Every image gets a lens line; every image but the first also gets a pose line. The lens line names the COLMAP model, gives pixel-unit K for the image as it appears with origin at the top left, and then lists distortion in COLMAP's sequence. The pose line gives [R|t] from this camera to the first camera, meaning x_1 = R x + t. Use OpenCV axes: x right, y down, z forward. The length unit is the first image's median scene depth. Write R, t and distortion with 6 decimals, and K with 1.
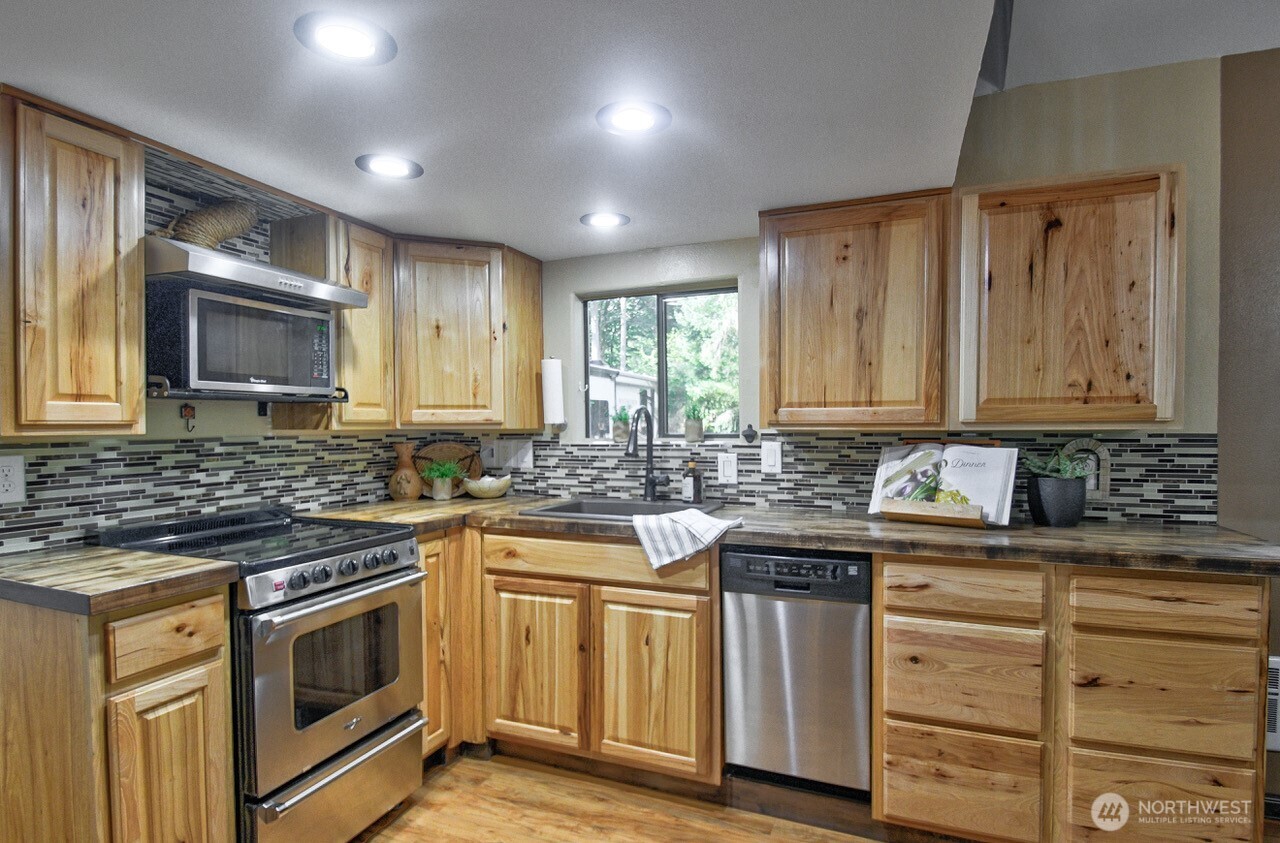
lens RADIAL K [[638.6, 0, 642.9], [0, 638.6, 442.3], [0, 0, 1]] dist [0.012160, -0.021711]
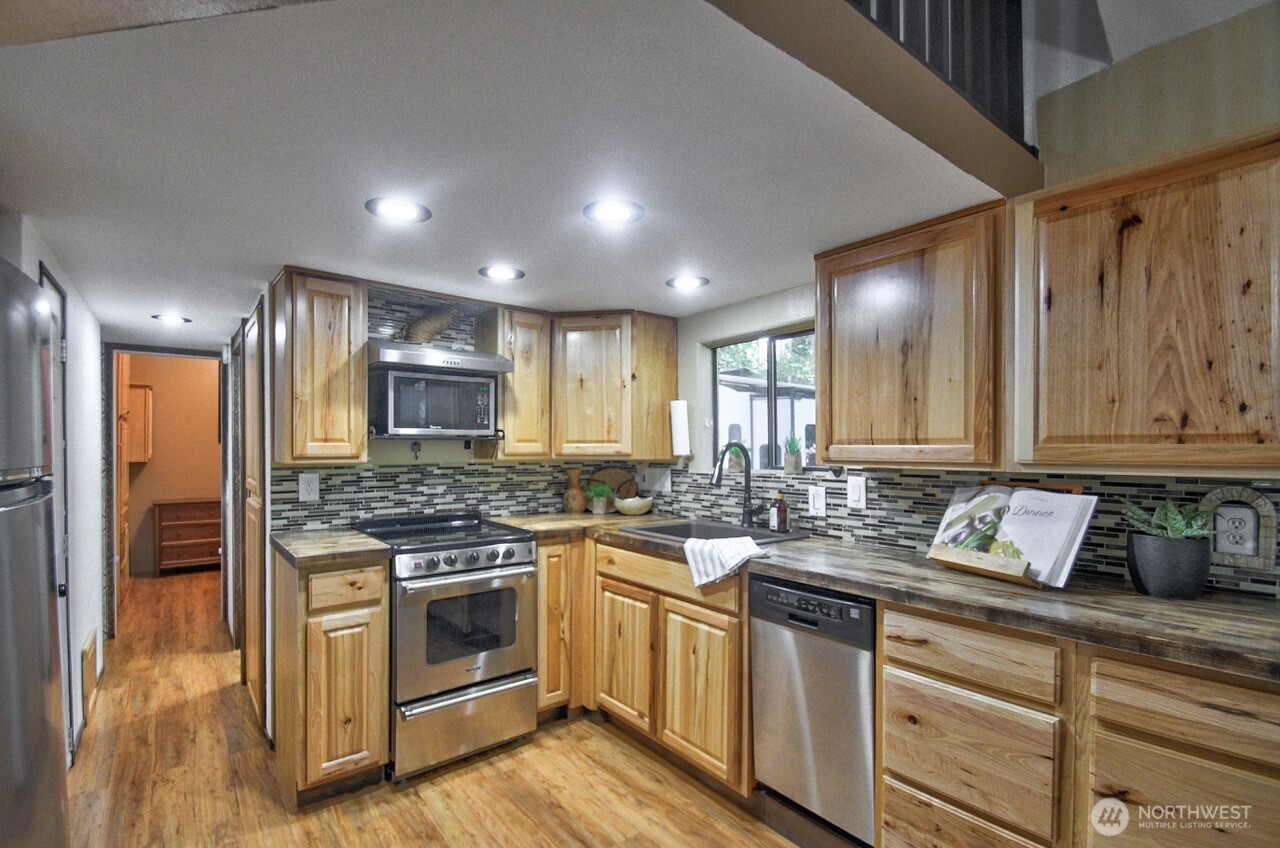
lens RADIAL K [[574.3, 0, 631.4], [0, 574.3, 452.5], [0, 0, 1]] dist [0.016929, -0.017627]
pose [[0.865763, 0.009767, -0.500359, 0.436229], [-0.019554, 0.999706, -0.014321, -0.024451], [0.500072, 0.022182, 0.865700, 0.056414]]
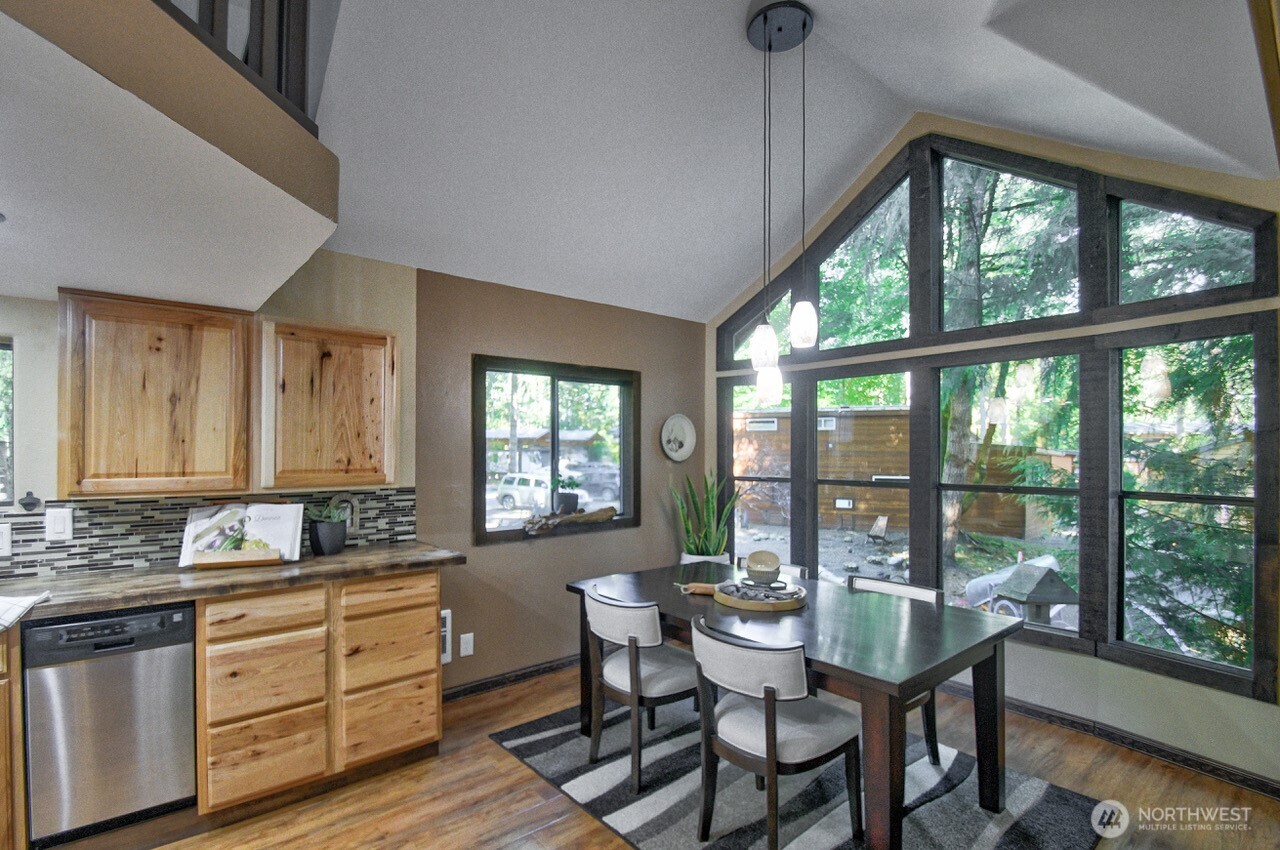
lens RADIAL K [[593.8, 0, 628.0], [0, 593.8, 450.7], [0, 0, 1]] dist [0.014233, -0.020023]
pose [[0.470180, 0.006844, 0.882544, -0.243120], [0.020169, 0.999625, -0.018497, -0.070058], [-0.882340, 0.026497, 0.469866, -0.262304]]
